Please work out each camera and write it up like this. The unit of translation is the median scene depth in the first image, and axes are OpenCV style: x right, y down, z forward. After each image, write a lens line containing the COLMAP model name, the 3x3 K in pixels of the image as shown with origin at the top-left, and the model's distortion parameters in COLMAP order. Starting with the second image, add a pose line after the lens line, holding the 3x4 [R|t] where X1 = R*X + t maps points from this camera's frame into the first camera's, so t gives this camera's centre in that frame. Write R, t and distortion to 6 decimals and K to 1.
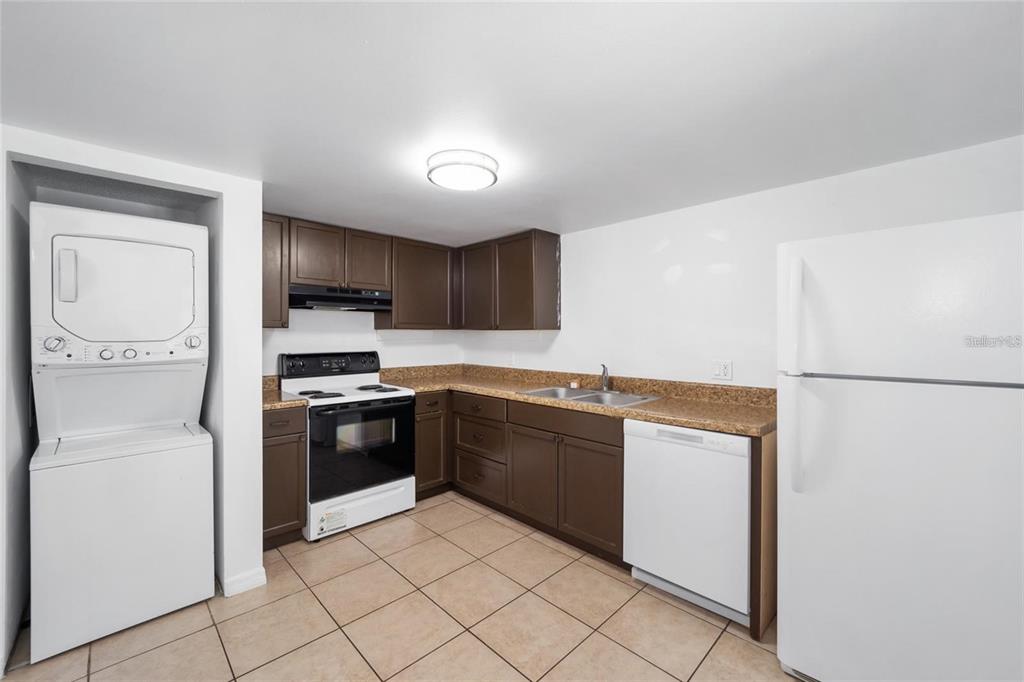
lens RADIAL K [[412.6, 0, 511.0], [0, 412.6, 334.1], [0, 0, 1]] dist [-0.006383, -0.000288]
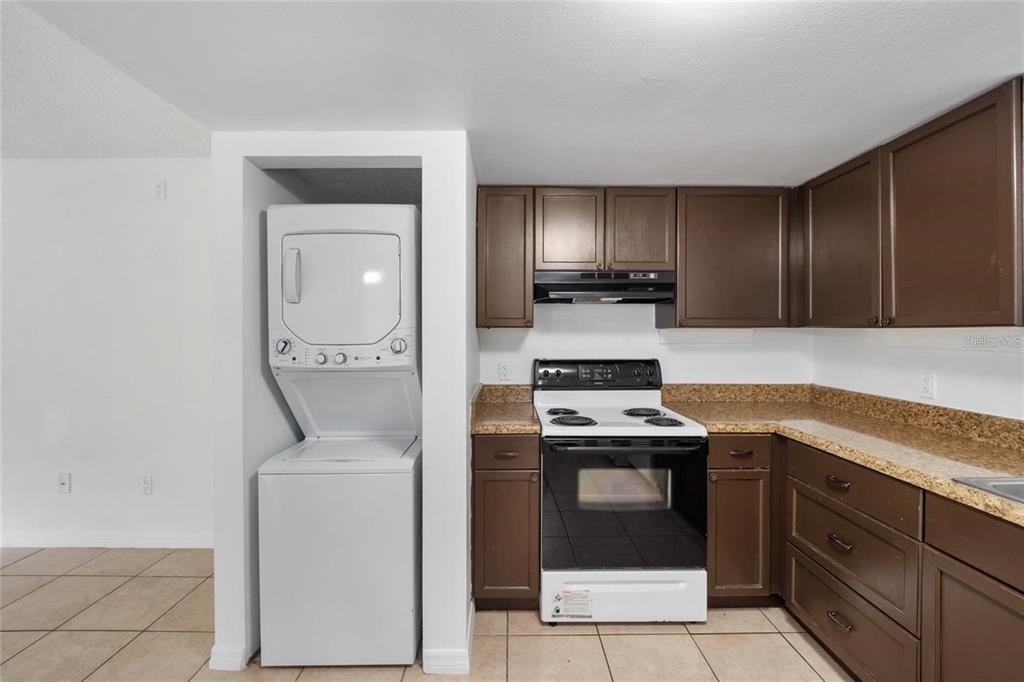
lens RADIAL K [[412.6, 0, 511.0], [0, 412.6, 334.1], [0, 0, 1]] dist [-0.006383, -0.000288]
pose [[0.718741, 0.002979, -0.695271, -0.021171], [0.000419, 0.999989, 0.004718, -0.005395], [0.695277, -0.003683, 0.718732, 0.366640]]
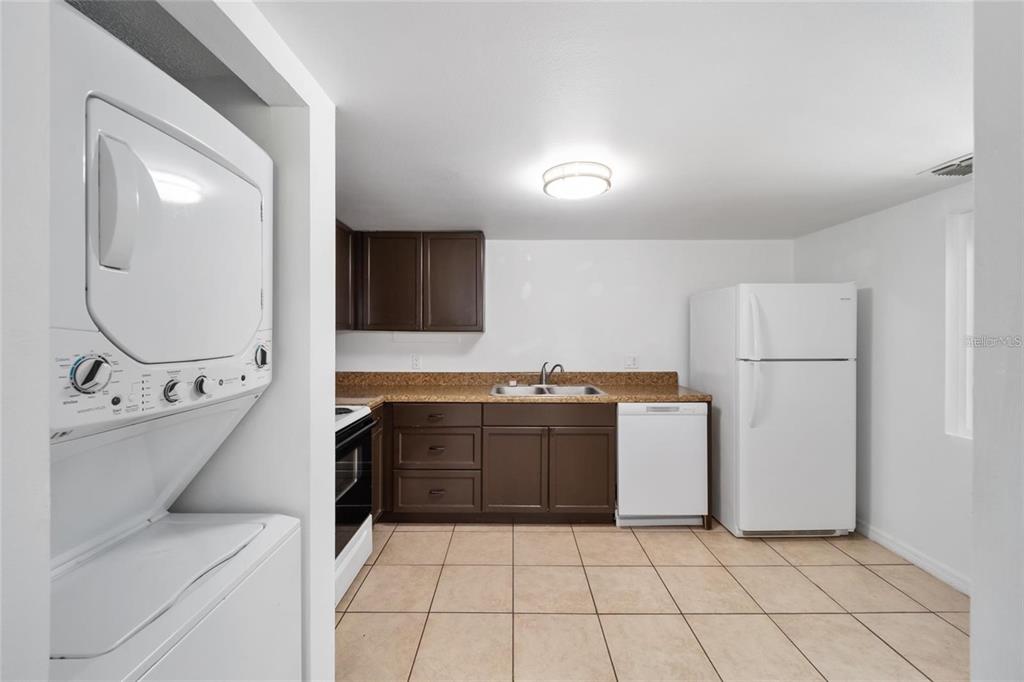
lens RADIAL K [[412.6, 0, 511.0], [0, 412.6, 334.1], [0, 0, 1]] dist [-0.006383, -0.000288]
pose [[0.706273, -0.003058, 0.707933, -0.607381], [-0.000022, 0.999991, 0.004343, -0.008726], [-0.707939, -0.003083, 0.706267, 0.240990]]
